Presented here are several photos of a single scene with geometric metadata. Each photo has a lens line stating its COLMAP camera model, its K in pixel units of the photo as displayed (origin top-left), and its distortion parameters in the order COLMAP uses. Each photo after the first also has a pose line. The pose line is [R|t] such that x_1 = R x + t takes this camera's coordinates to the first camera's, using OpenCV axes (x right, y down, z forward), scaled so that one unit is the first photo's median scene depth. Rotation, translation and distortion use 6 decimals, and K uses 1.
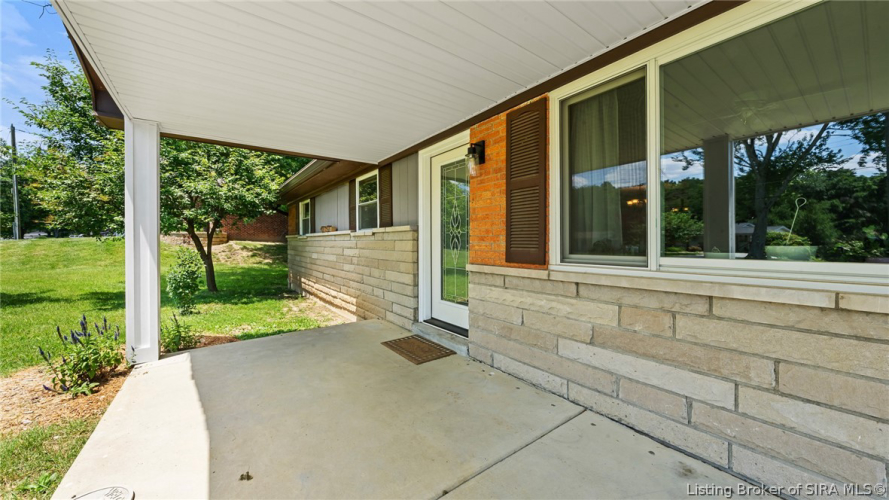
lens RADIAL K [[317.5, 0, 443.7], [0, 317.5, 244.7], [0, 0, 1]] dist [-0.000721, 0.000071]
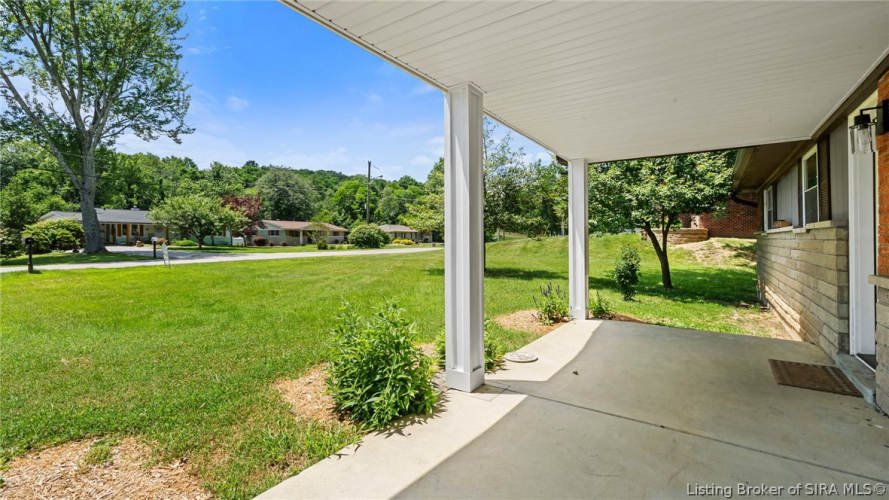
lens RADIAL K [[383.1, 0, 443.8], [0, 383.1, 235.8], [0, 0, 1]] dist [0.000719, 0.000021]
pose [[0.319262, 0.001125, -0.947666, 0.278647], [-0.015996, 0.999863, -0.004202, -0.003426], [0.947532, 0.016500, 0.319236, -0.093974]]
